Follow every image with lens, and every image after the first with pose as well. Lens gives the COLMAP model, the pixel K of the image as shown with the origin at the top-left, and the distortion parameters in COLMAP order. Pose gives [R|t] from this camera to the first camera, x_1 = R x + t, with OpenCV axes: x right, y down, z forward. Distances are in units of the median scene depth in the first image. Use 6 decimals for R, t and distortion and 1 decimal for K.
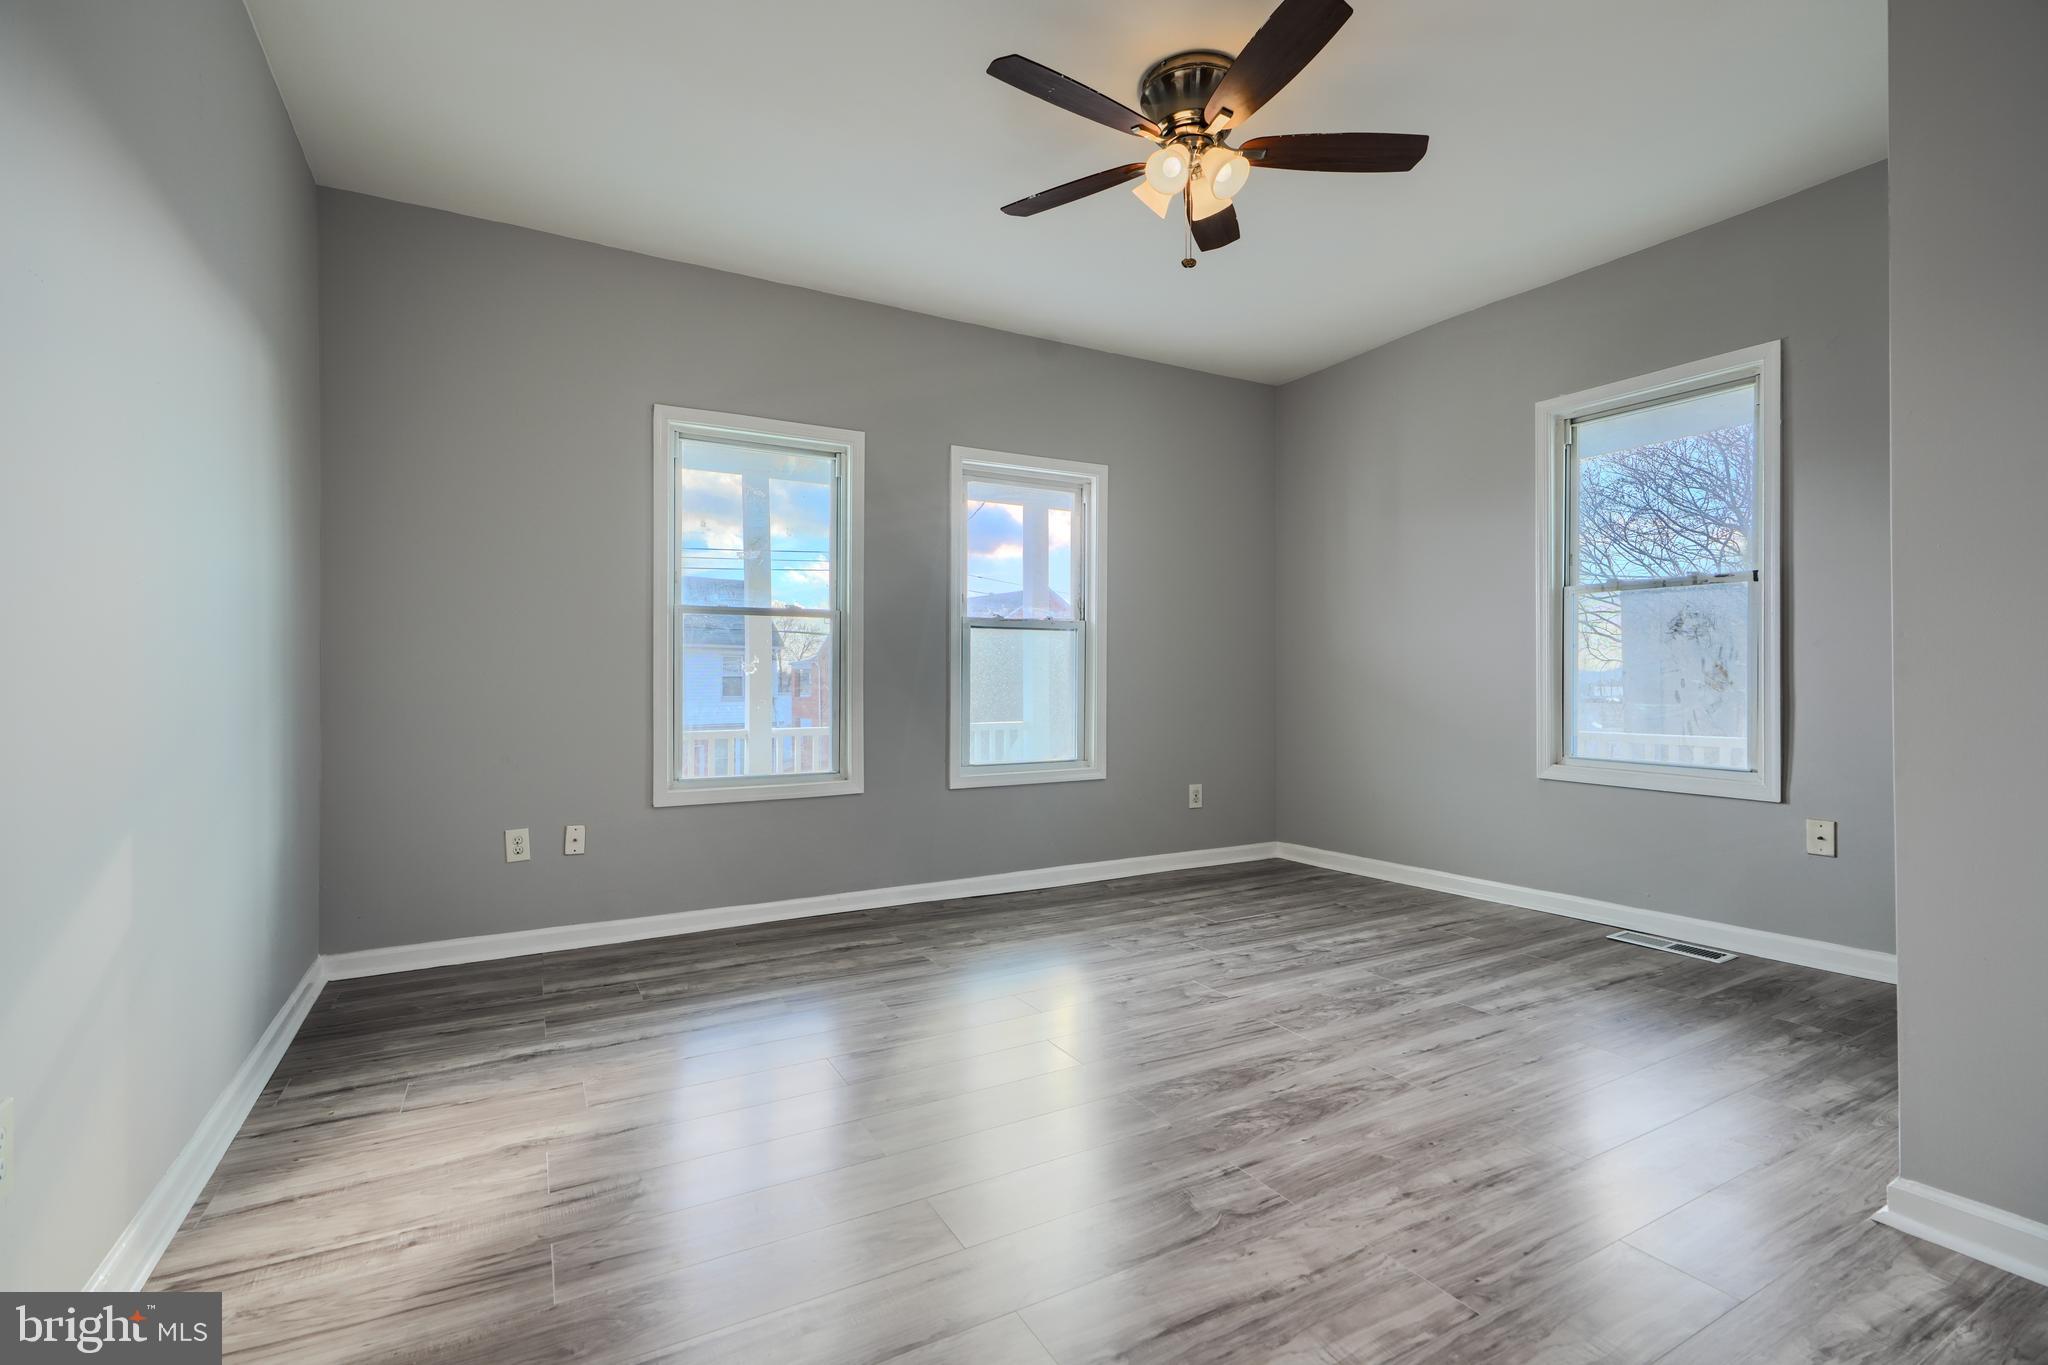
lens RADIAL K [[931.0, 0, 1029.6], [0, 931.0, 678.5], [0, 0, 1]] dist [0.001104, -0.000019]
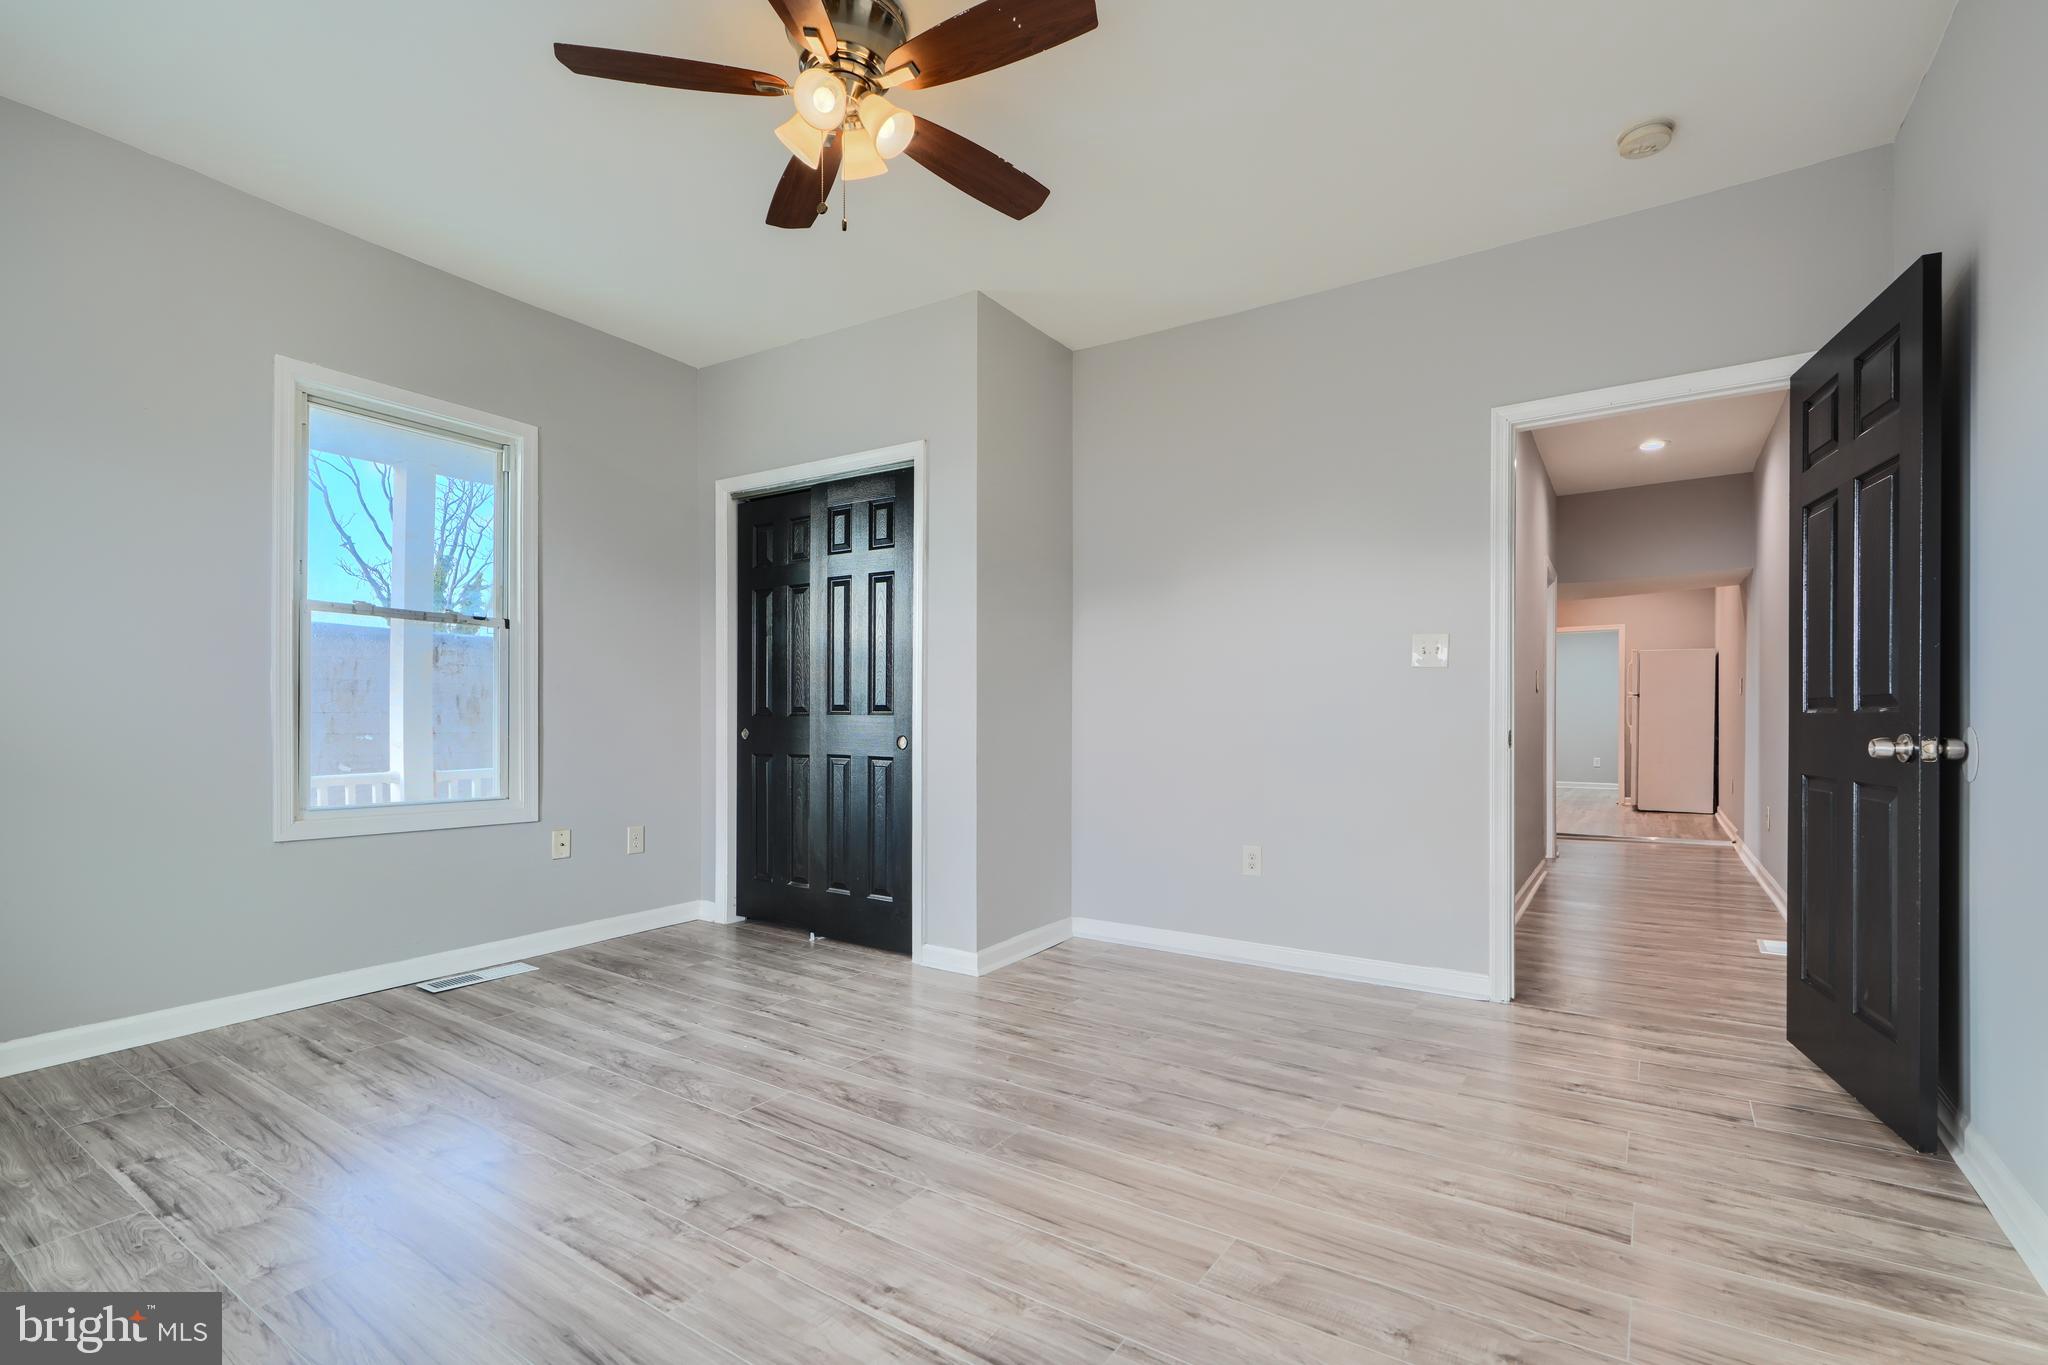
lens RADIAL K [[937.9, 0, 1056.1], [0, 937.9, 709.1], [0, 0, 1]] dist [-0.004032, -0.001771]
pose [[-0.469476, 0.014692, 0.882823, -0.565290], [0.001486, 0.999873, -0.015850, 0.013420], [-0.882944, -0.006129, -0.469439, 1.021574]]
